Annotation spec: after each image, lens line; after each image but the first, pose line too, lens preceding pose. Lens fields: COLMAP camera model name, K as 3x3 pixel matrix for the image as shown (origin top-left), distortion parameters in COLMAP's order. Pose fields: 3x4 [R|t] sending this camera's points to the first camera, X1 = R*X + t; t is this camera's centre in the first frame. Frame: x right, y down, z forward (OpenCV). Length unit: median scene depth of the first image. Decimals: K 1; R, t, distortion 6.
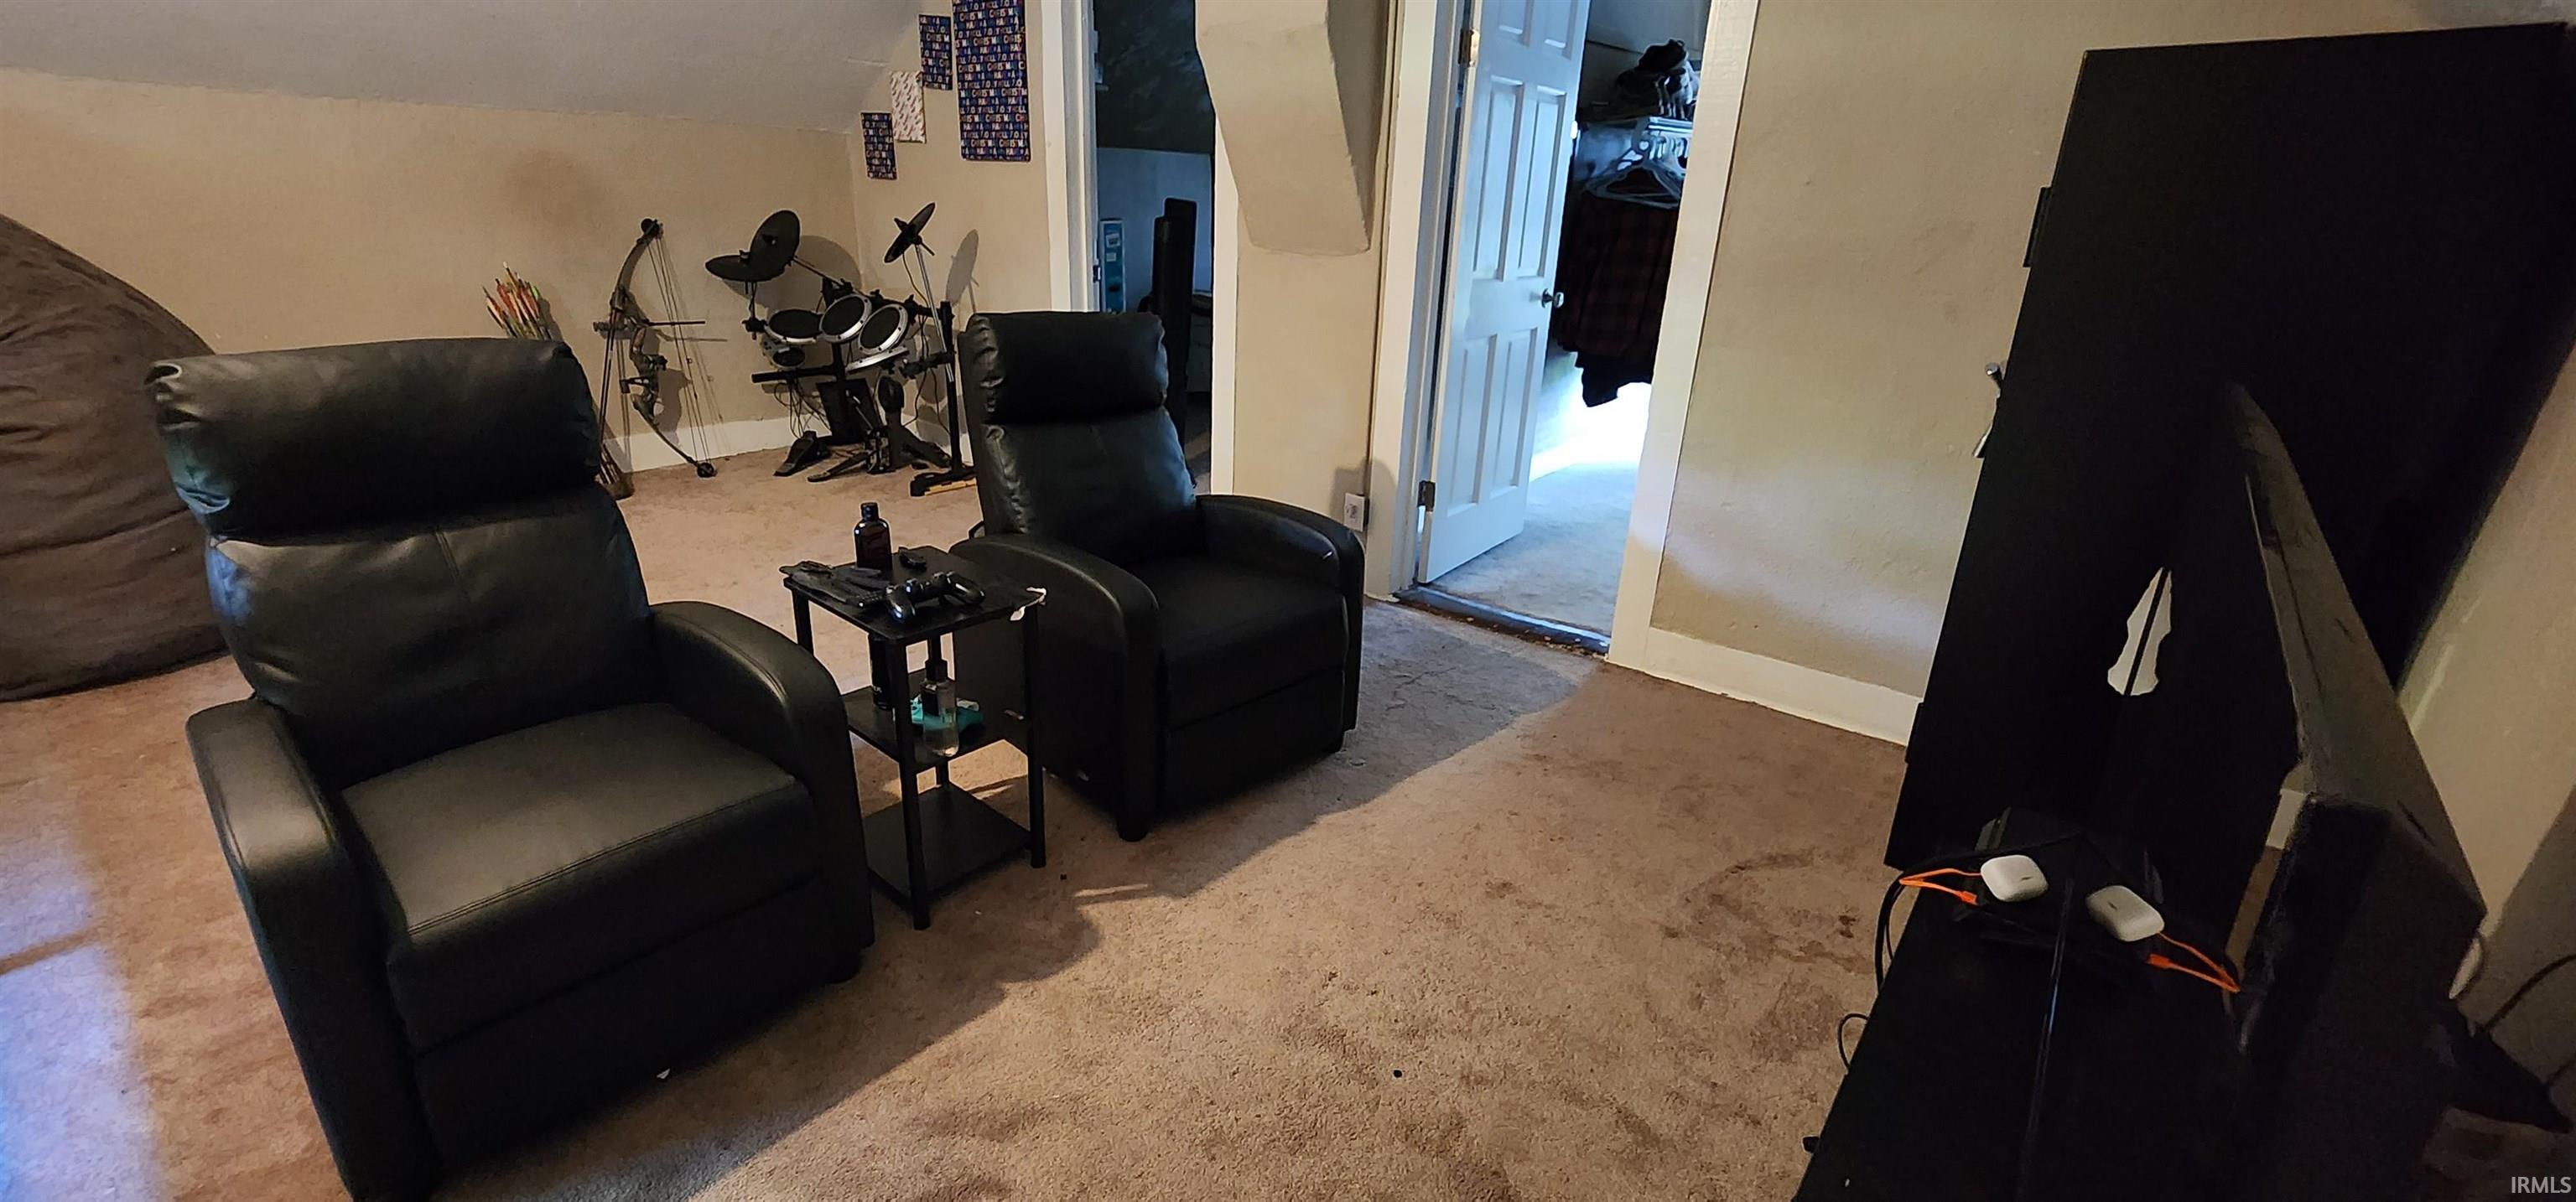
lens RADIAL K [[1054.8, 0, 1299.2], [0, 1054.8, 562.3], [0, 0, 1]] dist [-0.000414, -0.000814]
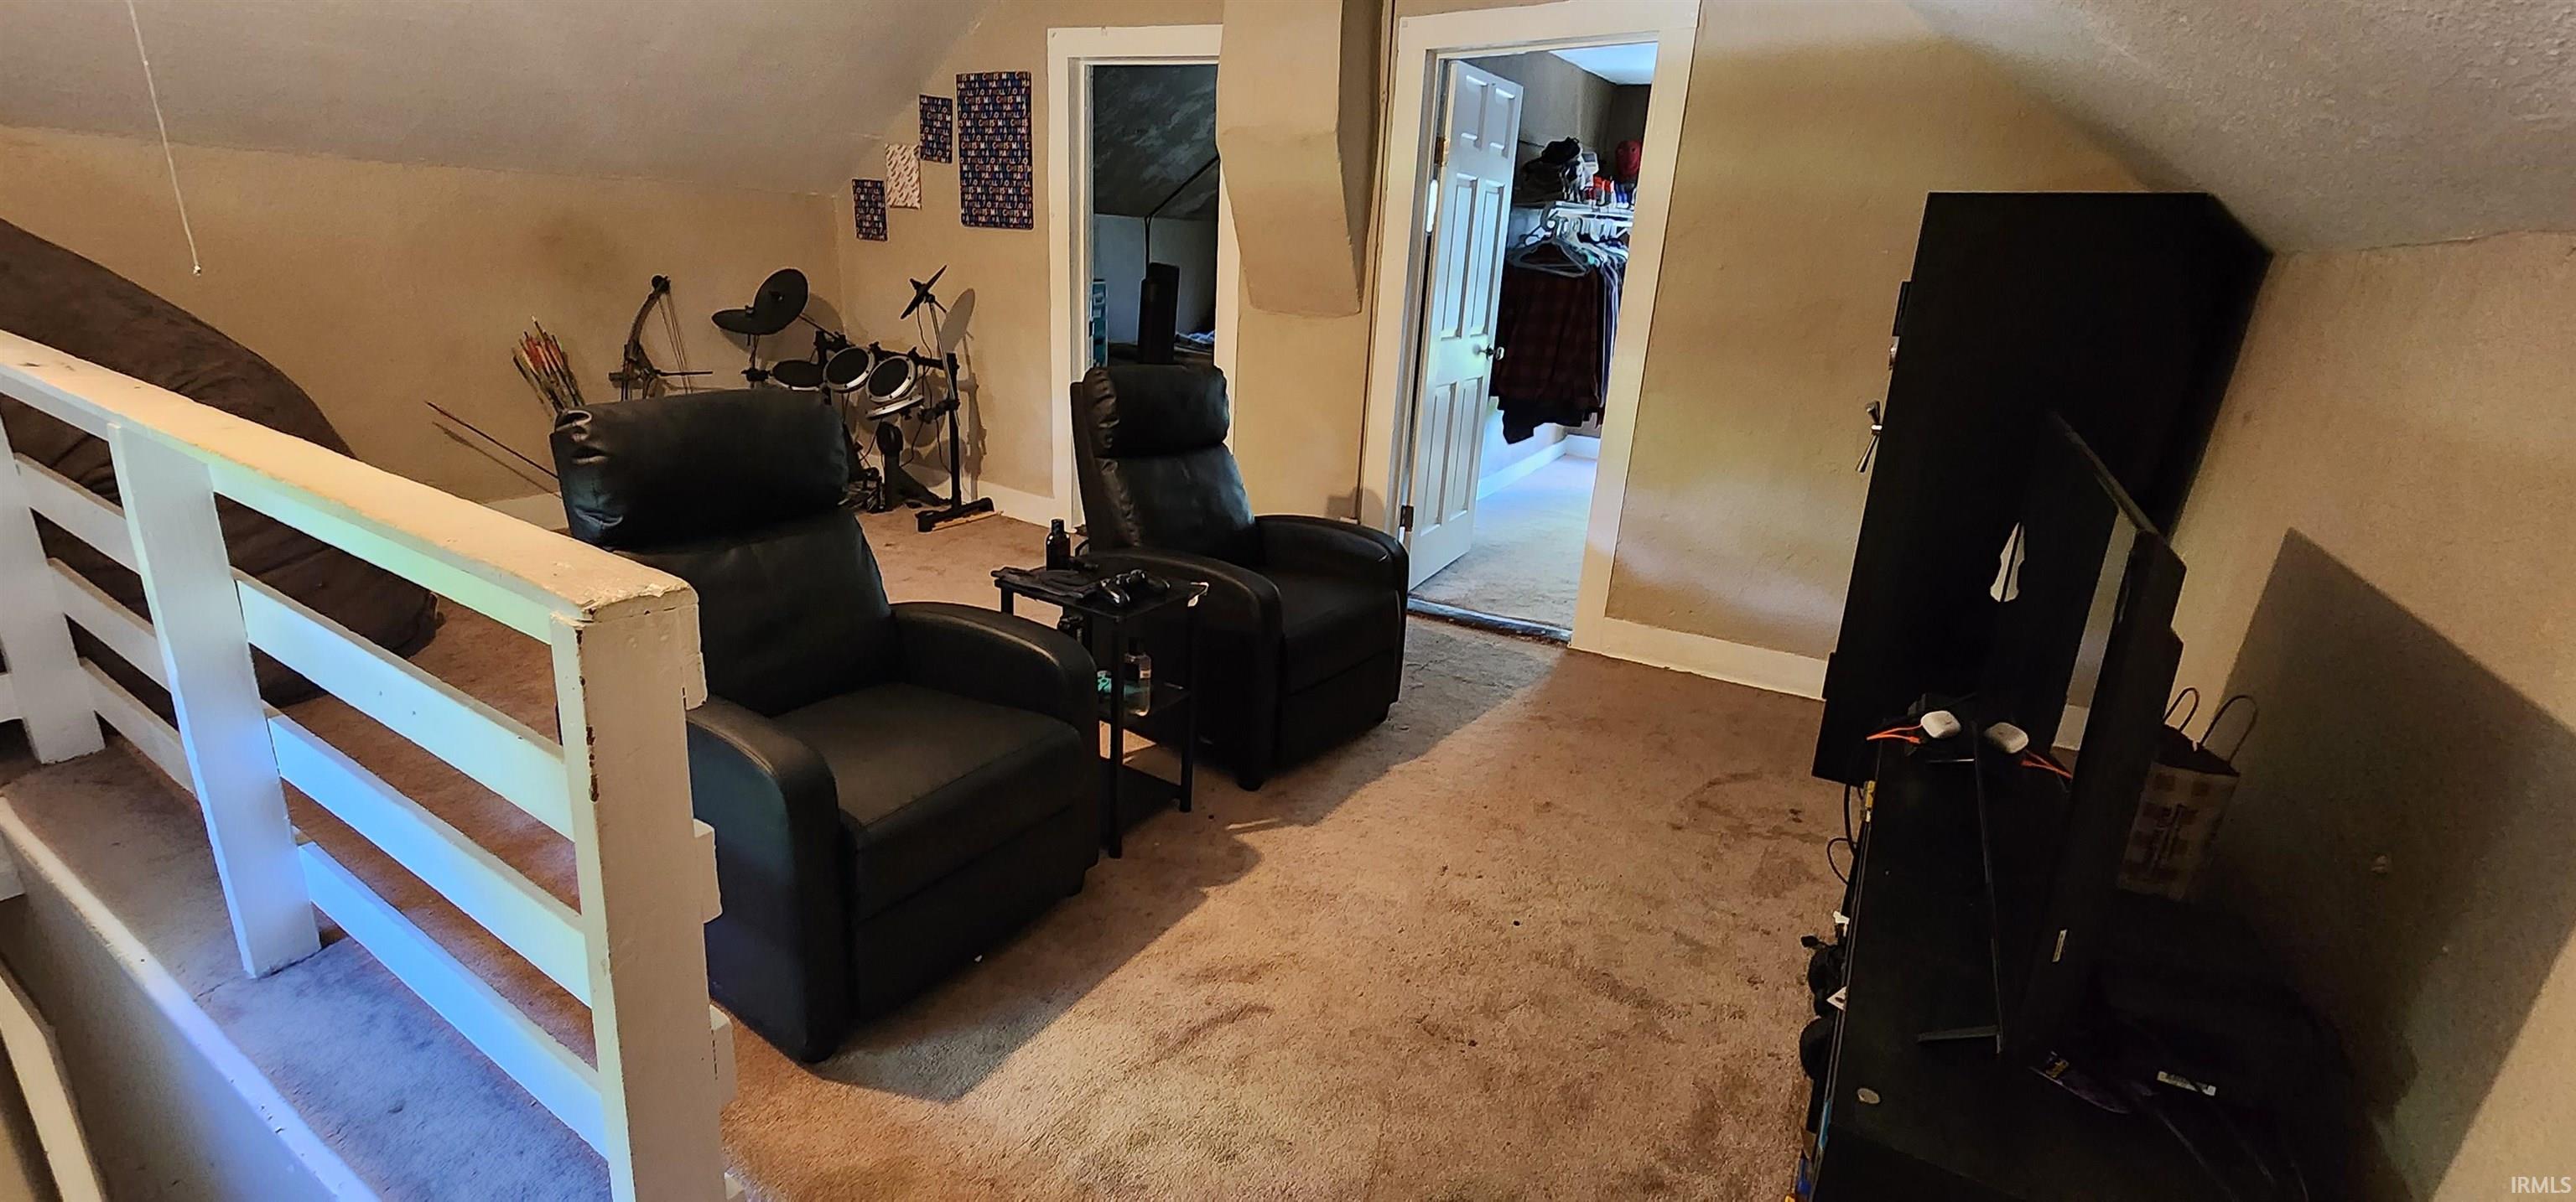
lens RADIAL K [[1054.8, 0, 1299.2], [0, 1054.8, 562.3], [0, 0, 1]] dist [-0.000414, -0.000814]
pose [[0.989460, -0.026438, 0.142370, -0.205467], [0.032432, 0.998676, -0.039942, 0.036443], [-0.141125, 0.044138, 0.989007, -0.183606]]
